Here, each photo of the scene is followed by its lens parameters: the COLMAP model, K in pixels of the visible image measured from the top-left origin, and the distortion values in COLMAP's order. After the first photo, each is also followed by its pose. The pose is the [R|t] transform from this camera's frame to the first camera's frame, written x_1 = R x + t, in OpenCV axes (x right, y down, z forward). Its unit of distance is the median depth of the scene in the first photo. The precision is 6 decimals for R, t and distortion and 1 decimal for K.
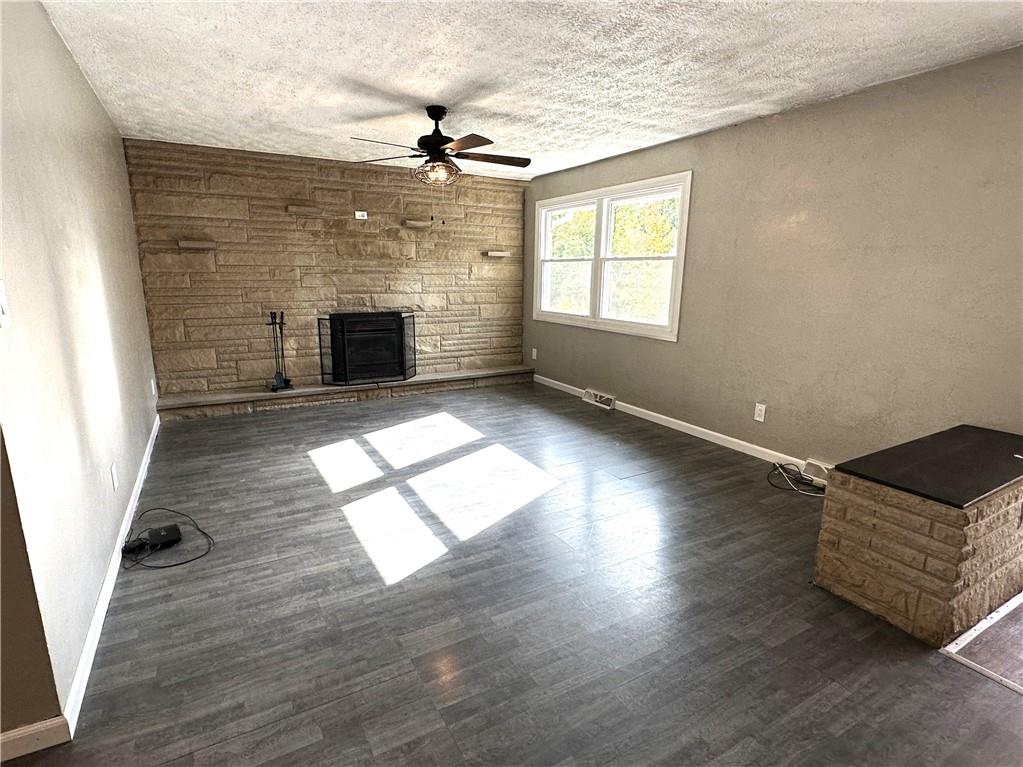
lens RADIAL K [[532.5, 0, 511.5], [0, 532.5, 383.5], [0, 0, 1]] dist [-0.001138, -0.000021]
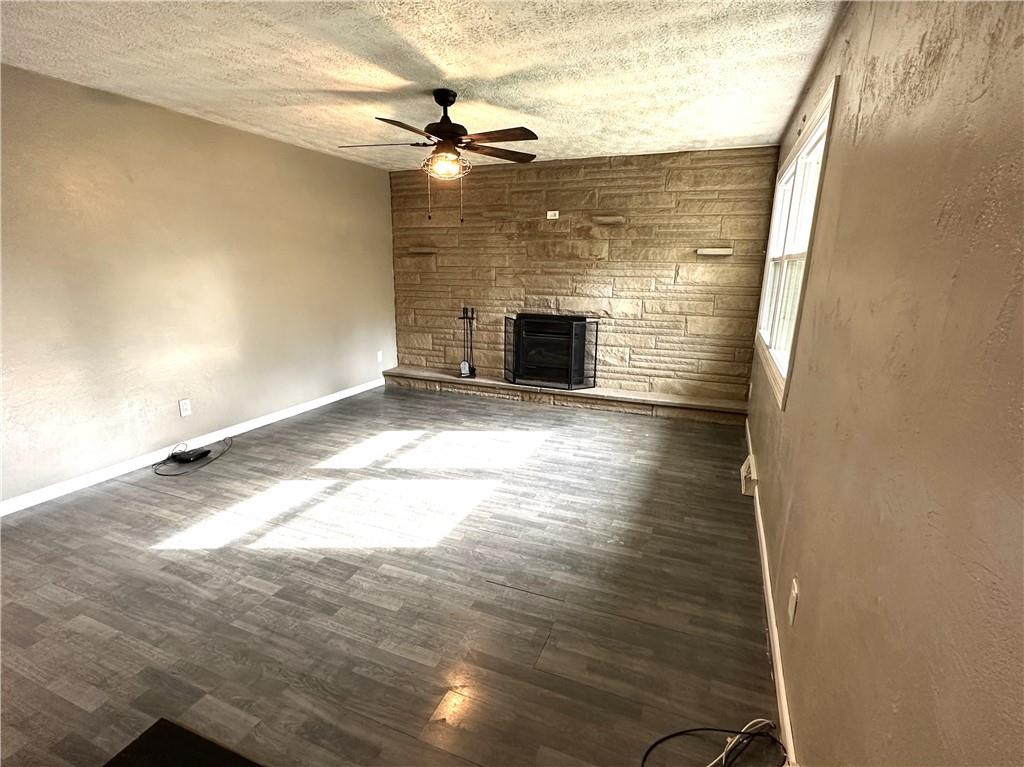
lens RADIAL K [[502.5, 0, 512.0], [0, 502.5, 383.5], [0, 0, 1]] dist [-0.000653, 0.000064]
pose [[0.613296, 0.181014, -0.768831, 0.446690], [-0.169562, 0.980864, 0.095676, -0.090962], [0.771438, 0.071687, 0.632254, 0.393003]]
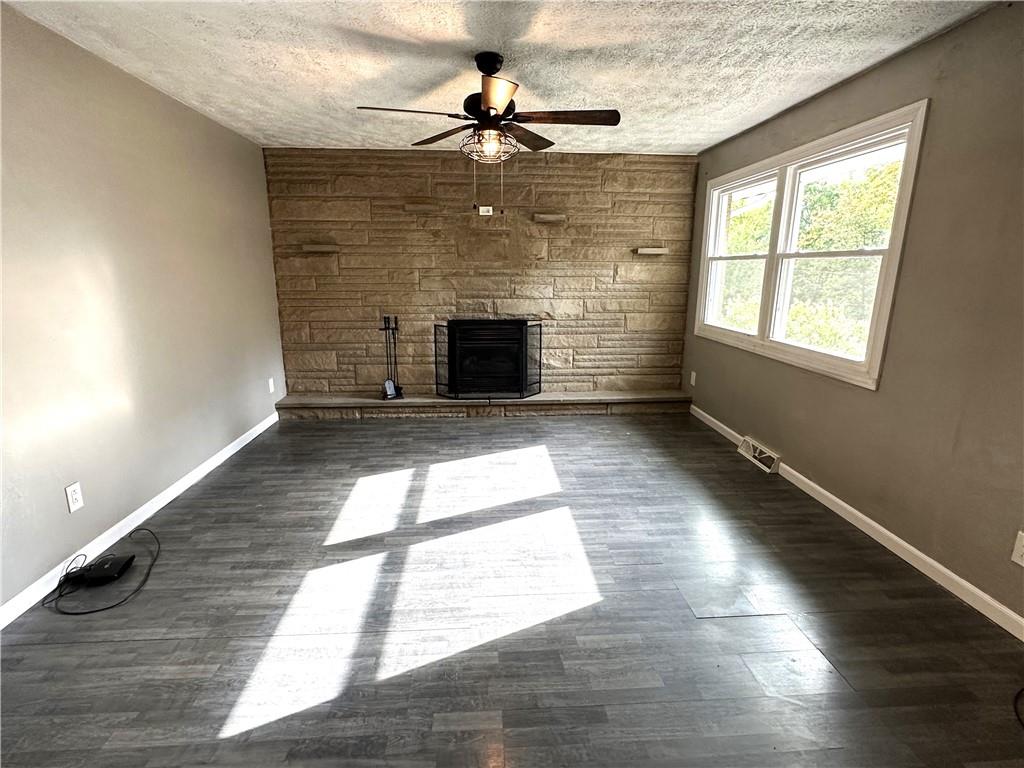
lens RADIAL K [[518.9, 0, 512.0], [0, 518.9, 384.0], [0, 0, 1]] dist [-0.000930, -0.000143]
pose [[0.898665, 0.088958, -0.429520, 0.160802], [-0.085112, 0.995972, 0.028201, -0.056551], [0.430299, 0.011214, 0.902617, 0.243352]]
